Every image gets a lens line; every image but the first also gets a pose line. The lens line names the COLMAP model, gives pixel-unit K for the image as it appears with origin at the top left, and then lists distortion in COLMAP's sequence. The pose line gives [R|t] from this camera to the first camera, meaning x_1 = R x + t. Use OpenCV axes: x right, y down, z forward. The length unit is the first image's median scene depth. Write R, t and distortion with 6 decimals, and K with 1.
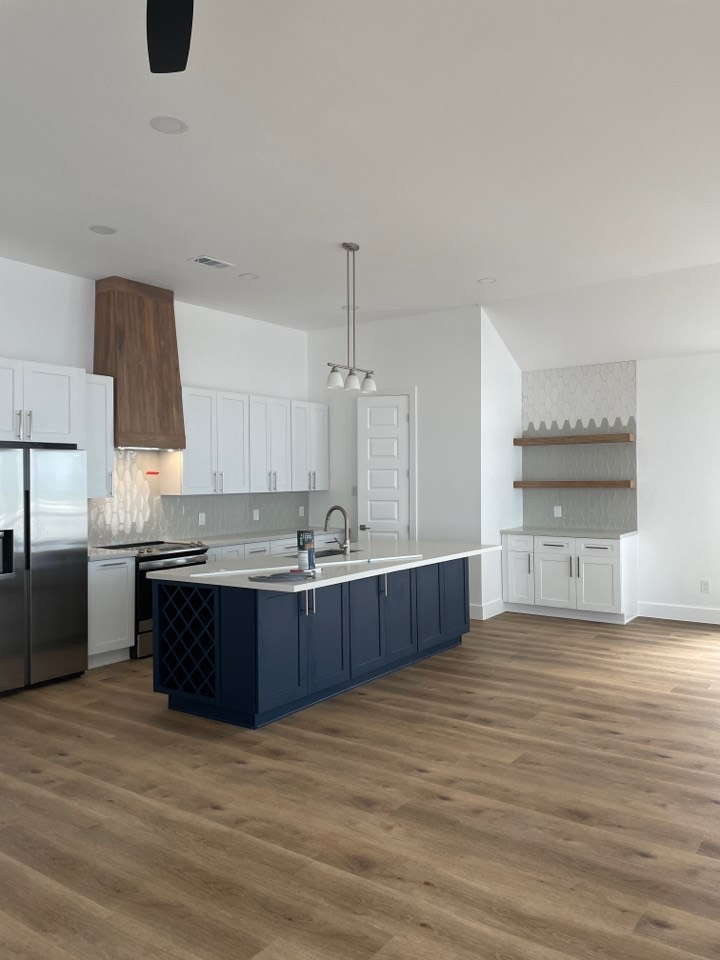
lens RADIAL K [[724.7, 0, 396.0], [0, 724.7, 480.0], [0, 0, 1]] dist [0.012135, -0.006530]
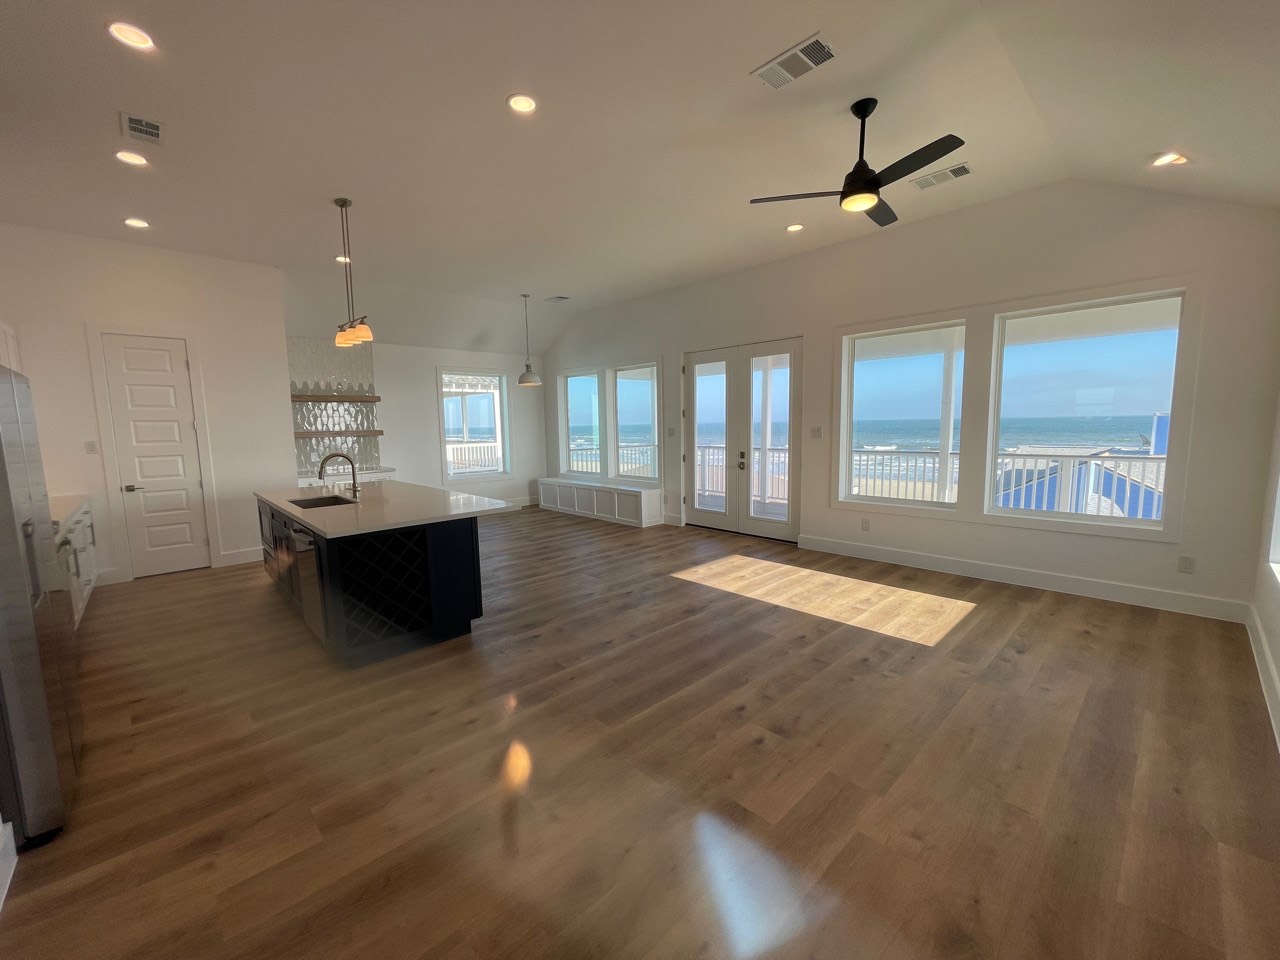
lens RADIAL K [[512.7, 0, 616.5], [0, 512.7, 481.3], [0, 0, 1]] dist [0.002306, 0.000008]
pose [[0.238278, -0.103014, 0.965718, -0.849253], [0.023391, 0.994679, 0.100332, 0.016054], [-0.970915, -0.001318, 0.239420, 0.516148]]
